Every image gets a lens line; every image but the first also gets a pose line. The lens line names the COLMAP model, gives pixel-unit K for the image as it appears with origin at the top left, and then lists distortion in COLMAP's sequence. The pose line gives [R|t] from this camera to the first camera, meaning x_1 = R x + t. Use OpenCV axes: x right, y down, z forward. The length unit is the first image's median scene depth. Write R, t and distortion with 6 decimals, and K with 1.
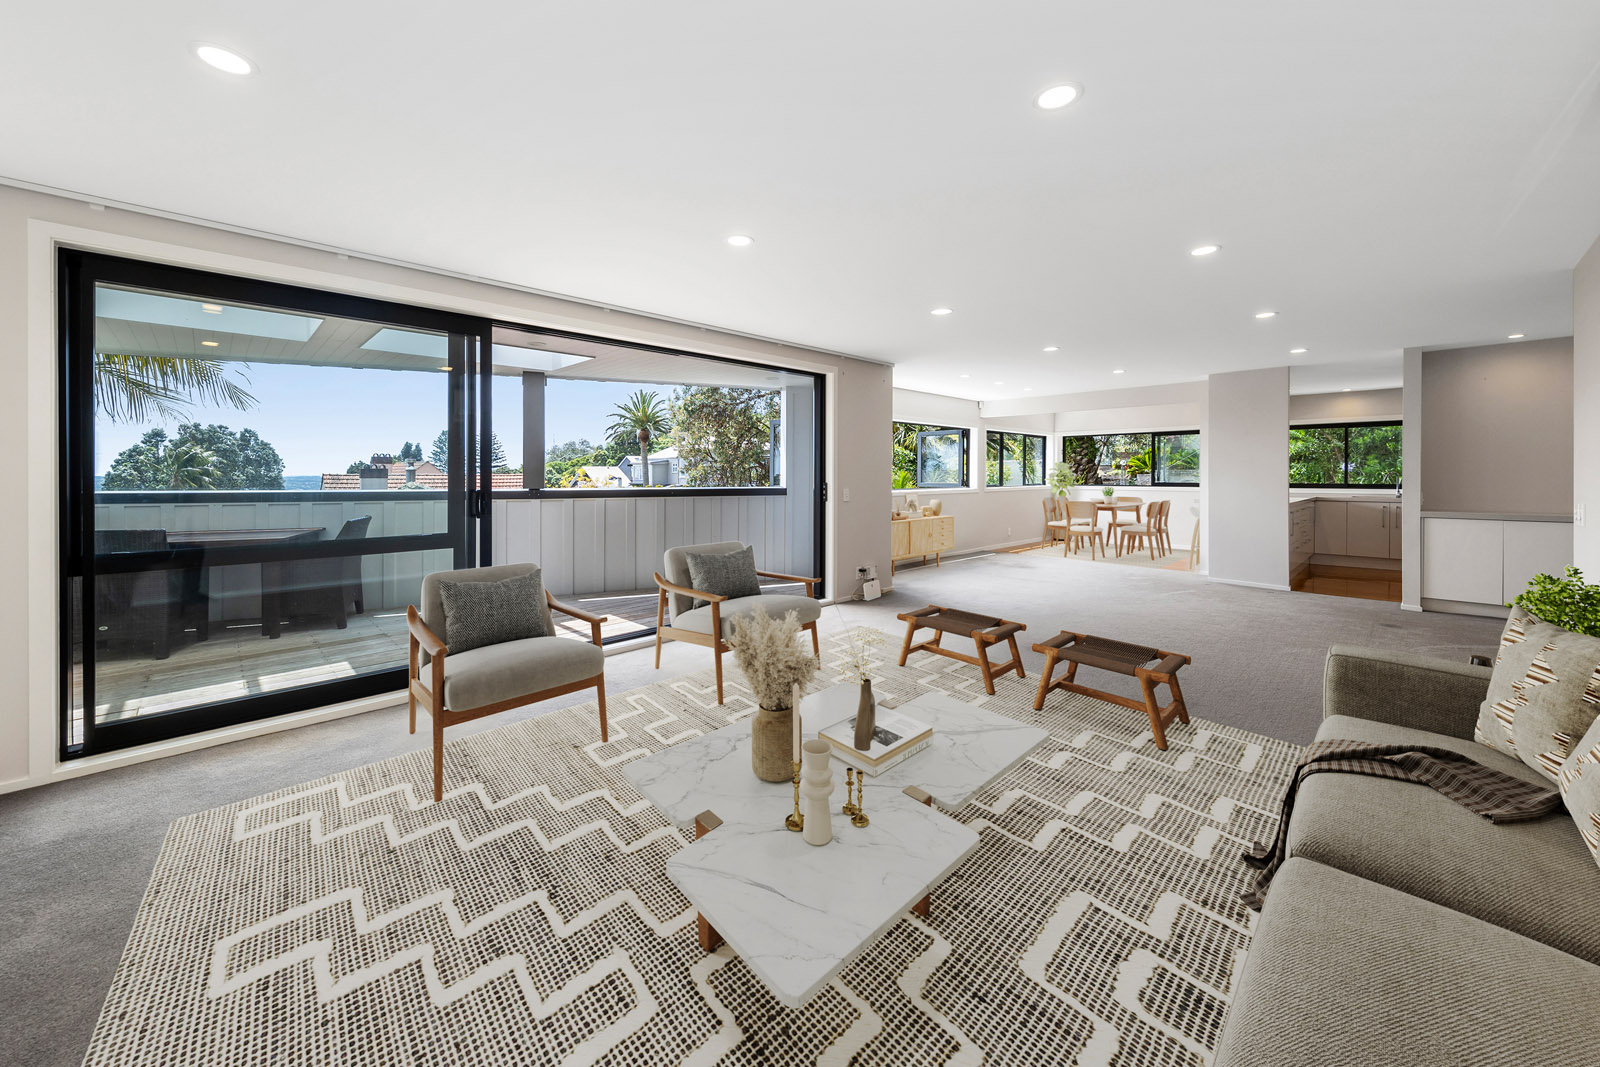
lens RADIAL K [[546.0, 0, 799.7], [0, 546.0, 539.1], [0, 0, 1]] dist [-0.002753, -0.000160]
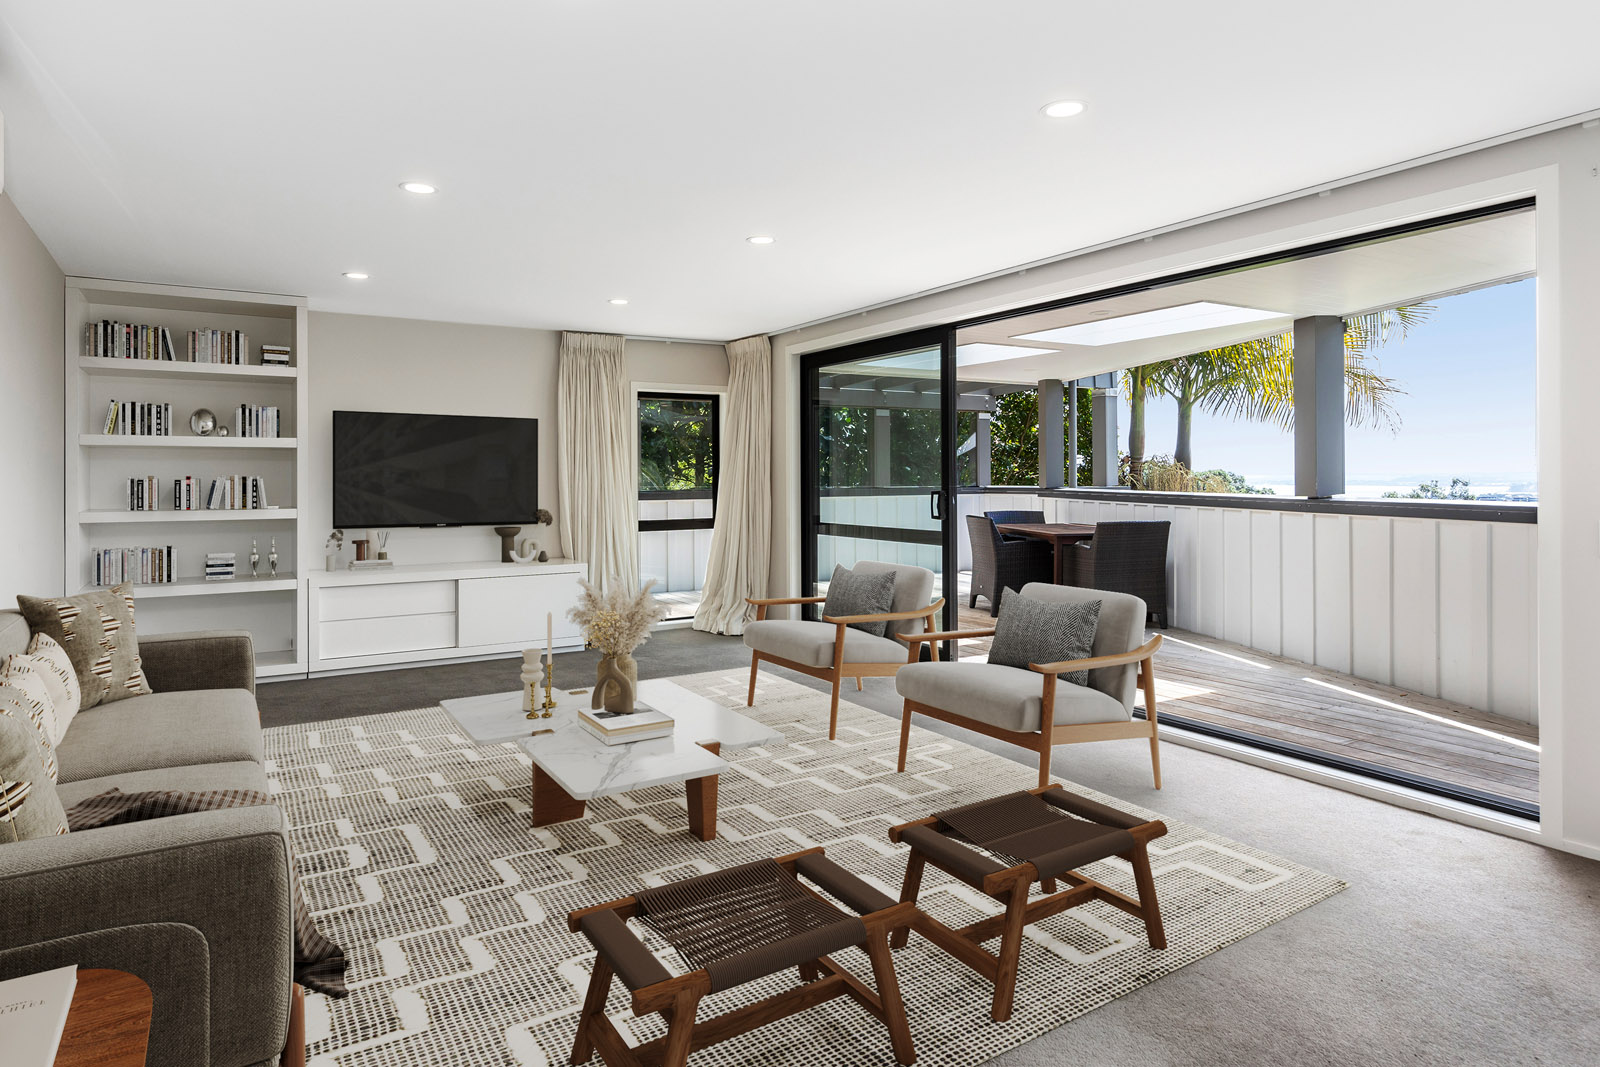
lens RADIAL K [[897.1, 0, 760.9], [0, 897.1, 476.2], [0, 0, 1]] dist [0.006695, 0.000733]
pose [[-0.201508, -0.000286, -0.979487, 1.943900], [-0.115815, 0.992992, 0.023537, -0.199670], [0.972616, 0.118182, -0.200129, 1.740884]]
